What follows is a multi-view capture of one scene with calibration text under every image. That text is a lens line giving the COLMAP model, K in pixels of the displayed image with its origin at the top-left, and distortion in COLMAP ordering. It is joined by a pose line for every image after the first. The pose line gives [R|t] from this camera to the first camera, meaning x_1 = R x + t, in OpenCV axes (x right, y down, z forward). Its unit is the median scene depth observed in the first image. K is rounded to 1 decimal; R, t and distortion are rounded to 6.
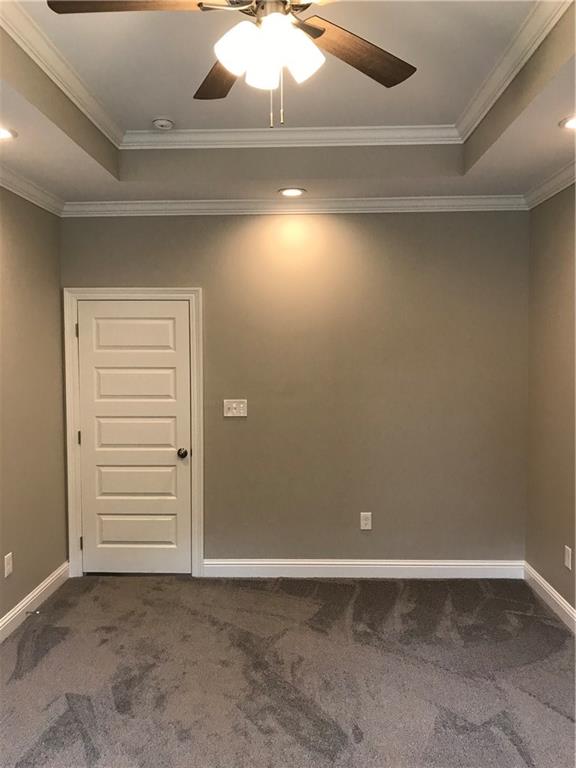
lens RADIAL K [[634.4, 0, 287.5], [0, 634.4, 385.8], [0, 0, 1]] dist [0.035732, -0.041837]
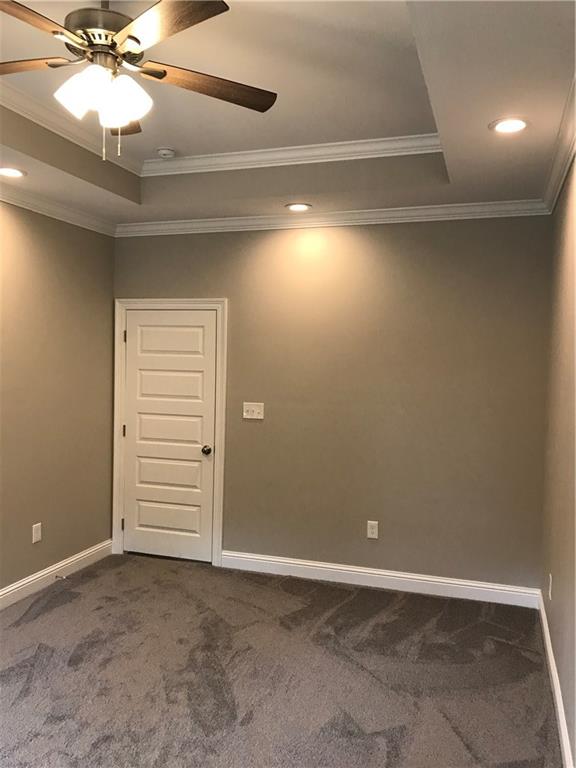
lens RADIAL K [[634.4, 0, 287.5], [0, 634.4, 385.8], [0, 0, 1]] dist [0.035732, -0.041837]
pose [[0.958289, 0.035517, -0.283586, 0.276348], [-0.039660, 0.999174, -0.008878, 0.000048], [0.283036, 0.019755, 0.958906, -0.004586]]
